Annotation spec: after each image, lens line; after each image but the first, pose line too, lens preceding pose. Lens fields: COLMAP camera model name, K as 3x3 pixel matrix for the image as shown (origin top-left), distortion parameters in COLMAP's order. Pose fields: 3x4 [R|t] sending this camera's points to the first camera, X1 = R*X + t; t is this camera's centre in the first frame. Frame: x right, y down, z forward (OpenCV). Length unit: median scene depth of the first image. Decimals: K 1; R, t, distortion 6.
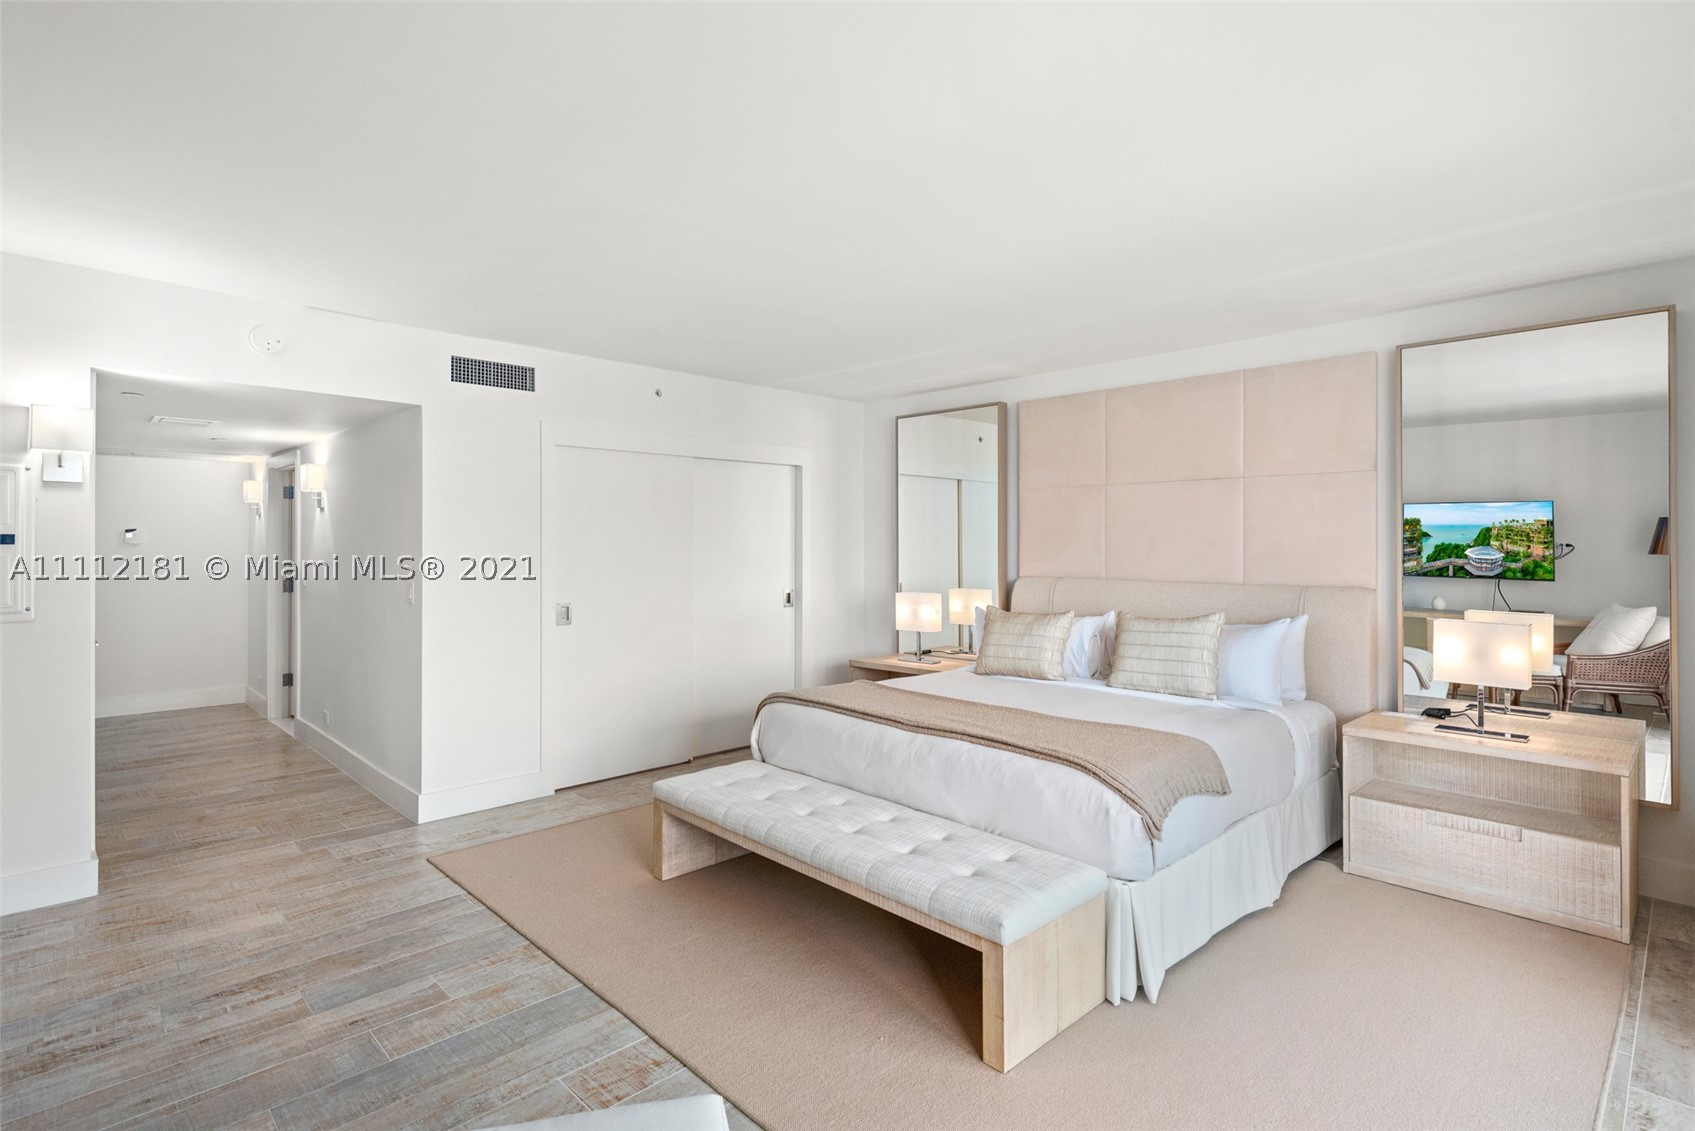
lens RADIAL K [[835.2, 0, 855.3], [0, 835.2, 553.7], [0, 0, 1]] dist [0.001956, -0.001042]
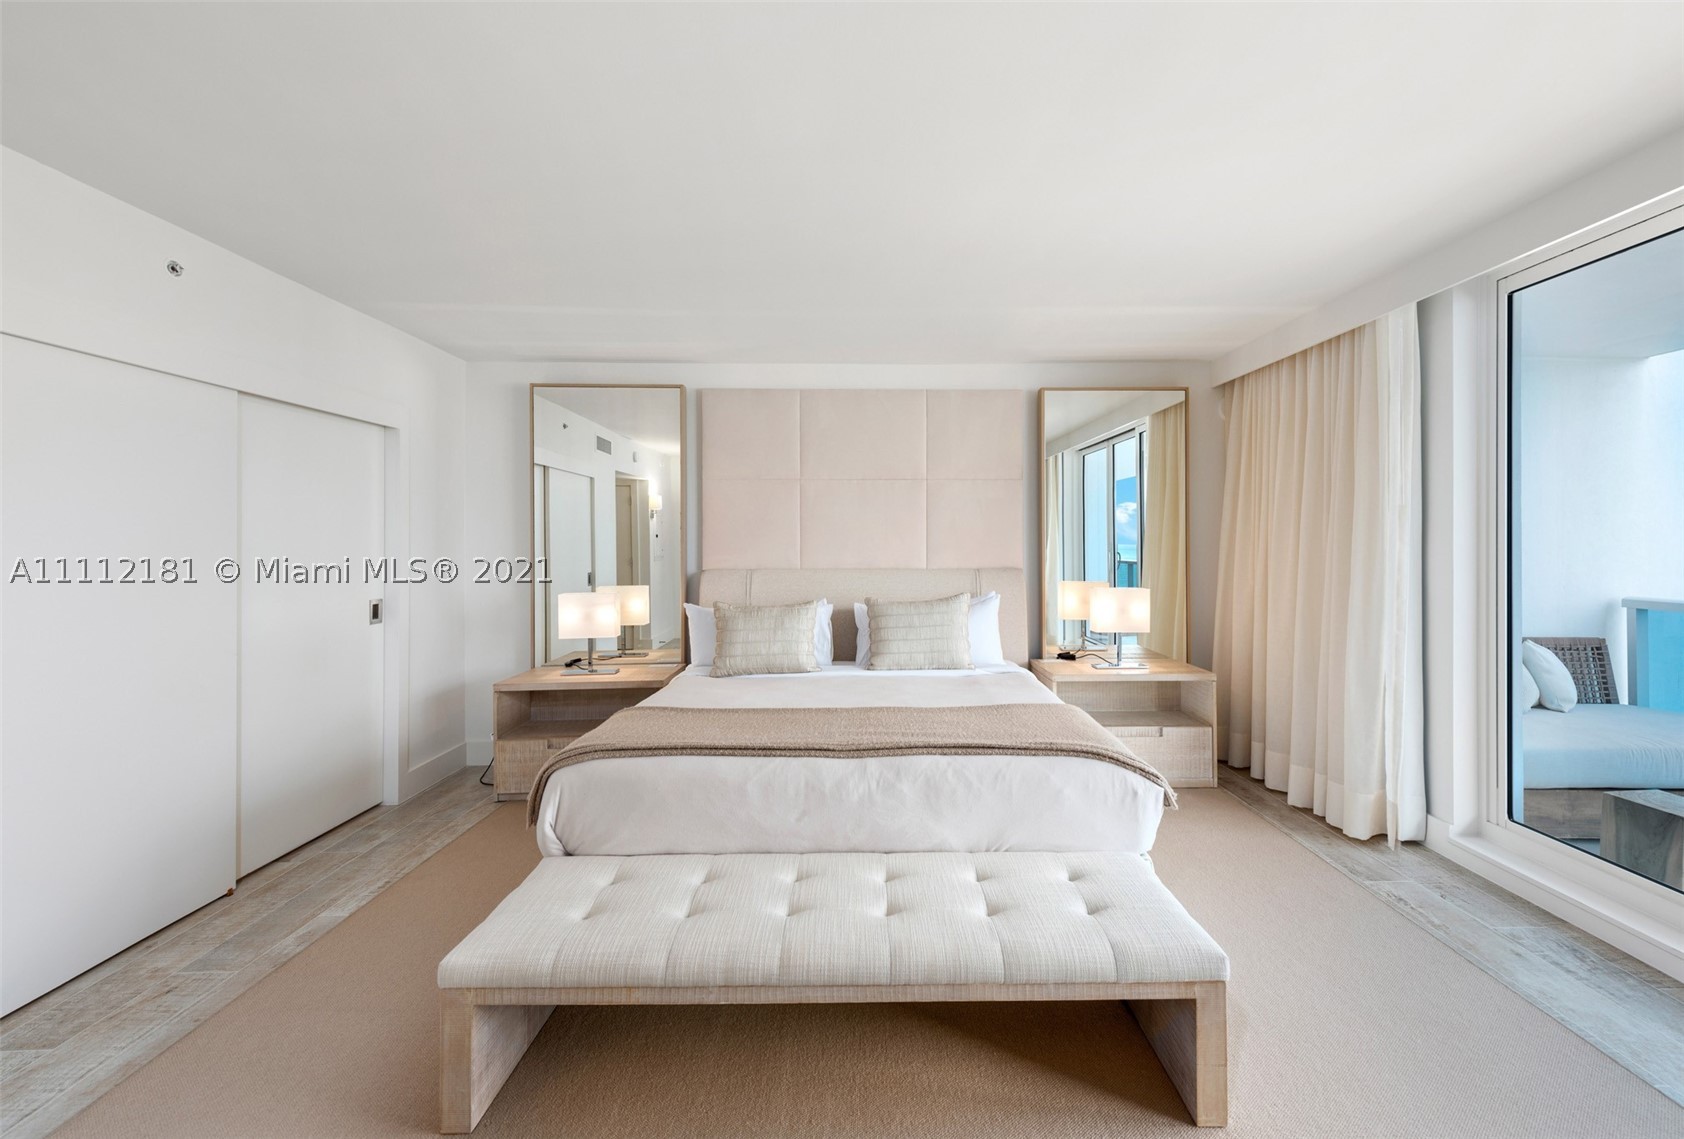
lens RADIAL K [[682.1, 0, 867.0], [0, 682.1, 543.8], [0, 0, 1]] dist [0.003593, -0.001373]
pose [[0.681226, -0.002467, 0.732069, -0.340656], [0.011931, 0.999899, -0.007733, 0.007952], [-0.731976, 0.014002, 0.681187, 0.443325]]
